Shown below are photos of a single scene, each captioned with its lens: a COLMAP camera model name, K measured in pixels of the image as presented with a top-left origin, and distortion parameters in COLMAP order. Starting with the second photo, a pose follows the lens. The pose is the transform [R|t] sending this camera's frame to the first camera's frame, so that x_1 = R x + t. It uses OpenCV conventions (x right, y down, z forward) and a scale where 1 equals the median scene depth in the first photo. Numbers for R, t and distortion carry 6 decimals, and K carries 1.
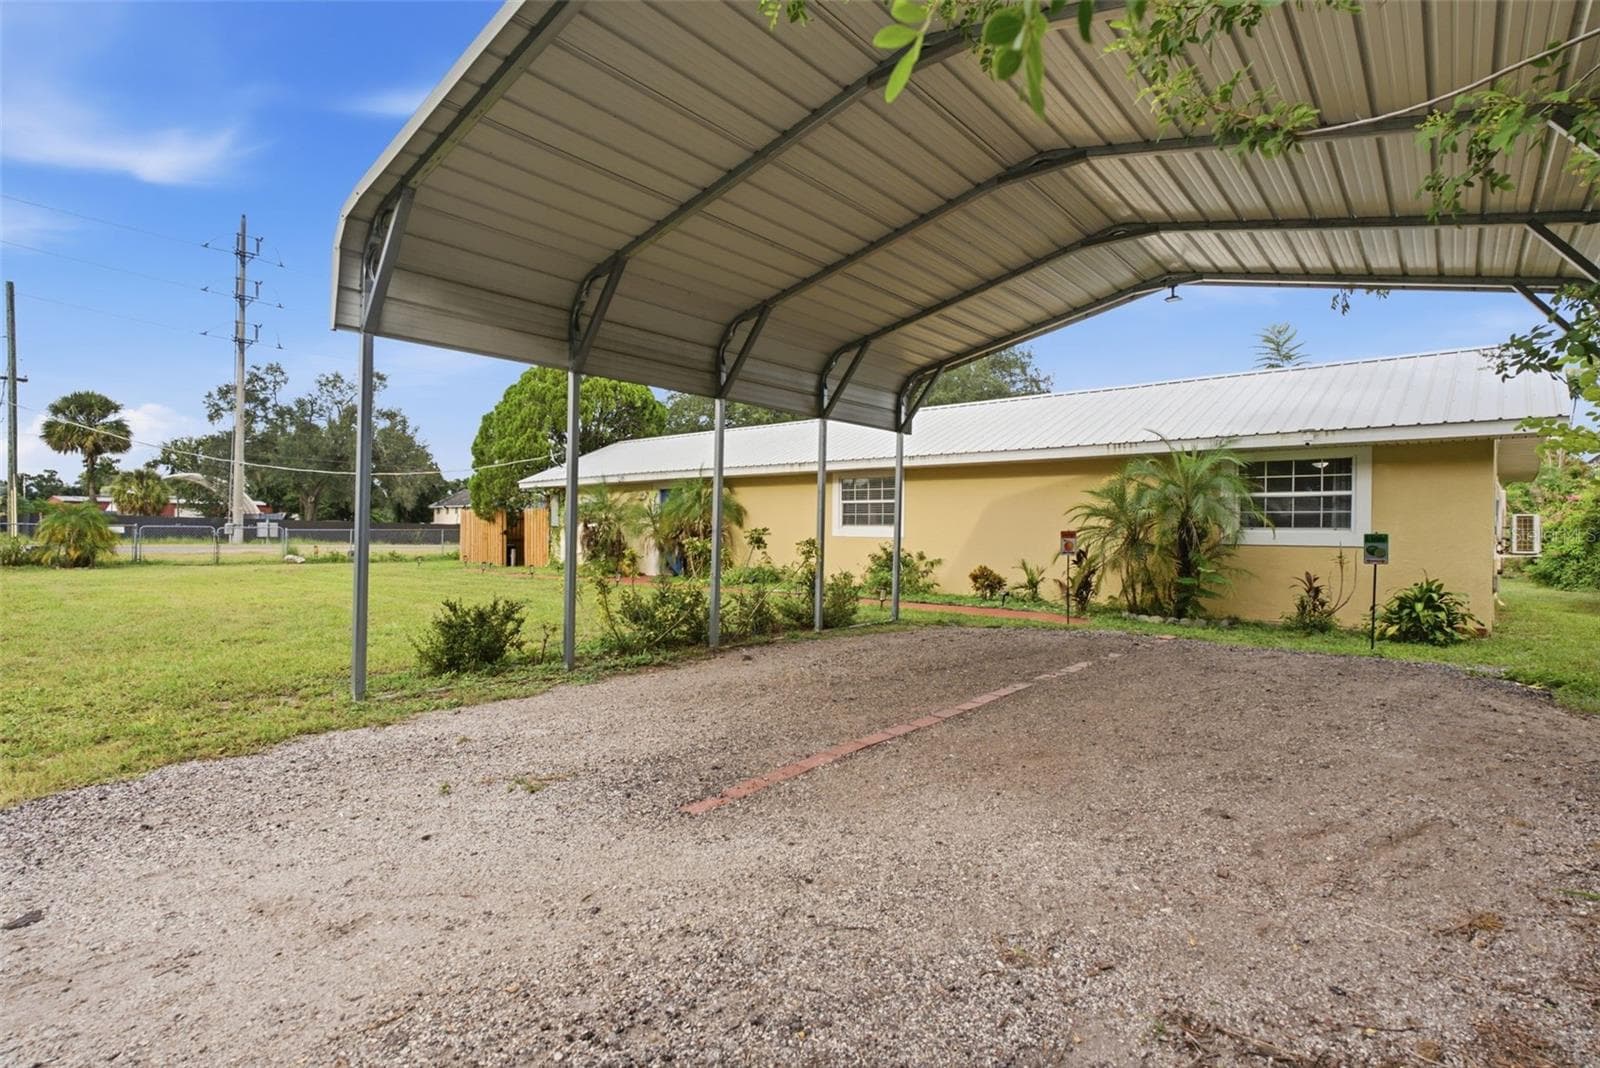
lens RADIAL K [[718.2, 0, 793.3], [0, 718.2, 533.5], [0, 0, 1]] dist [-0.000927, -0.000040]
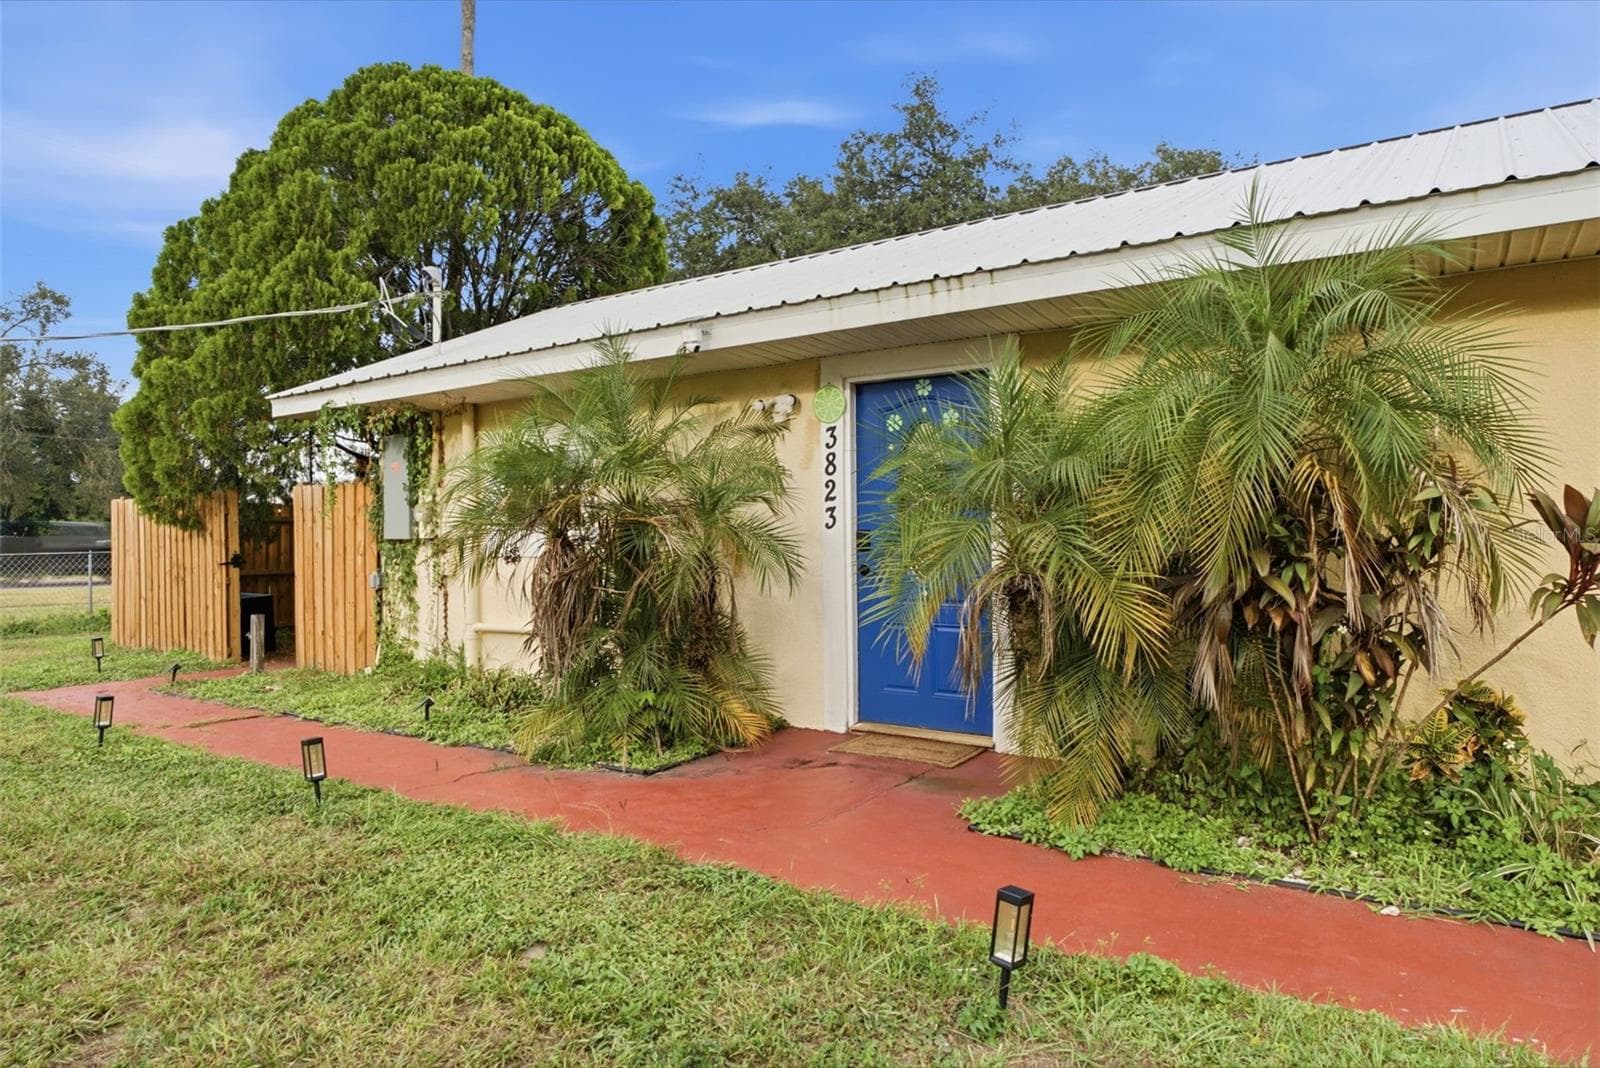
lens RADIAL K [[931.1, 0, 806.8], [0, 931.1, 535.0], [0, 0, 1]] dist [-0.006788, -0.001831]
pose [[0.991338, -0.019682, 0.129856, -0.198224], [0.020144, 0.999795, -0.002242, -0.007384], [-0.129785, 0.004839, 0.991530, 0.552385]]
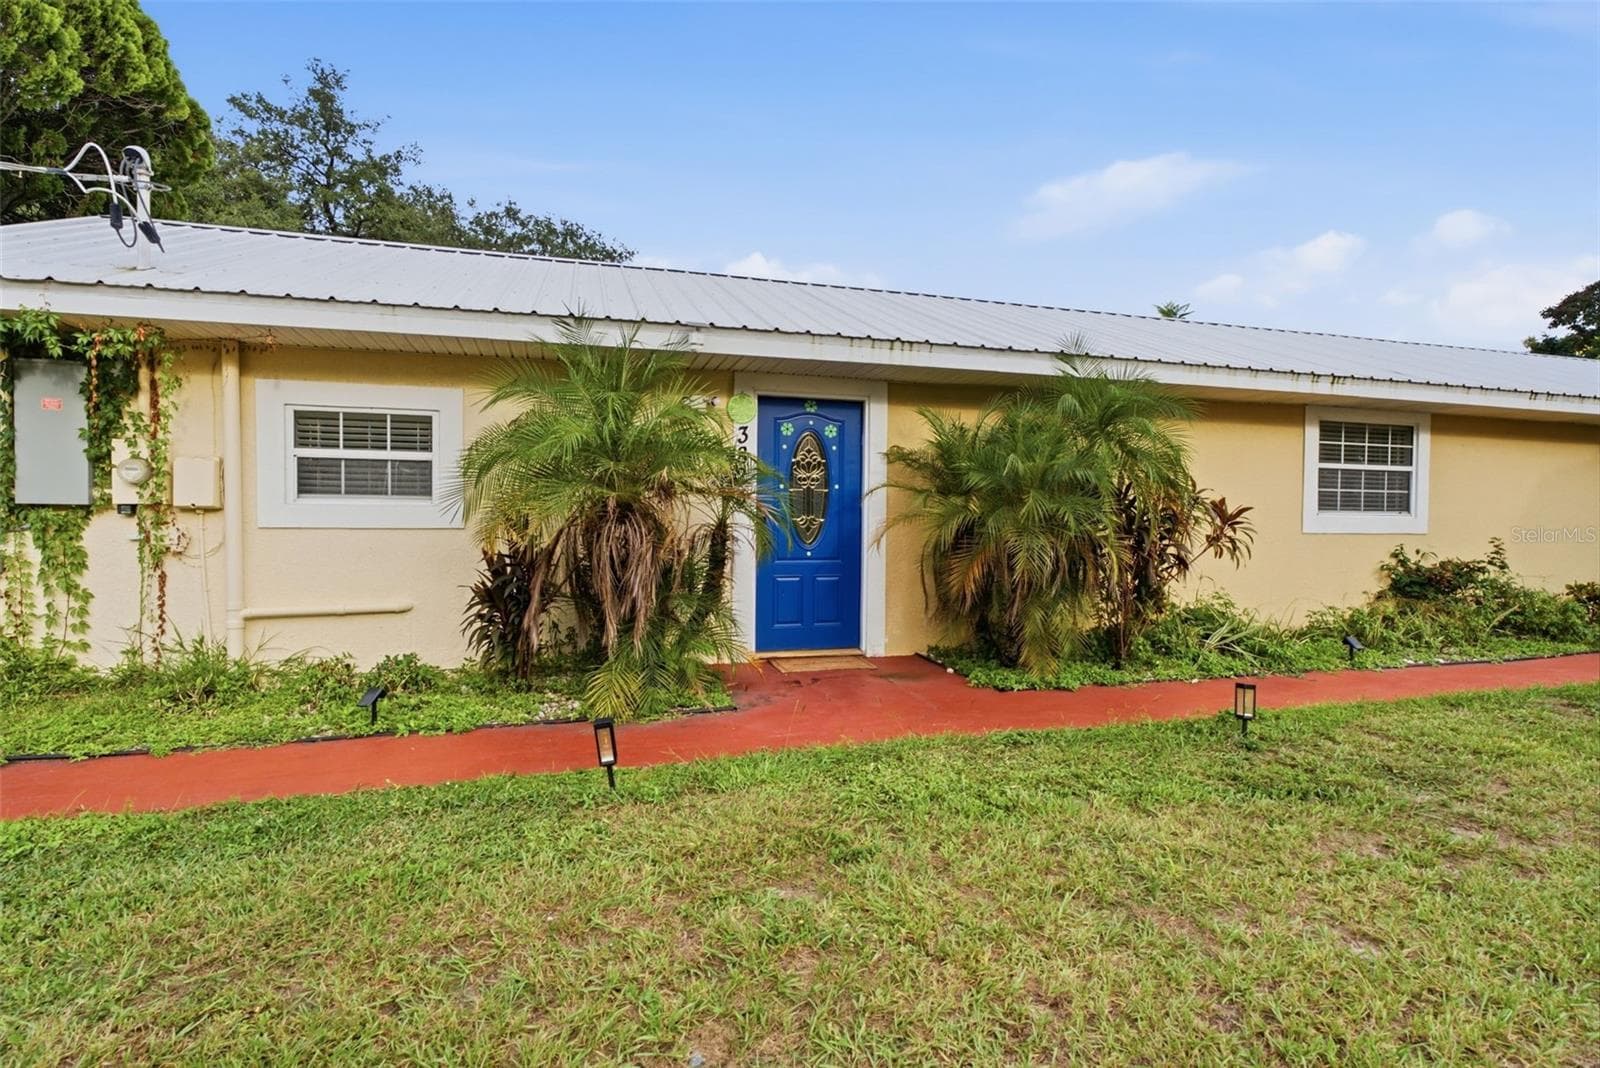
lens RADIAL K [[718.2, 0, 799.7], [0, 718.2, 535.3], [0, 0, 1]] dist [-0.000927, -0.000040]
pose [[0.567159, -0.034586, 0.822882, -0.357610], [-0.000338, 0.999108, 0.042225, -0.009822], [-0.823608, -0.024226, 0.566641, 0.643744]]
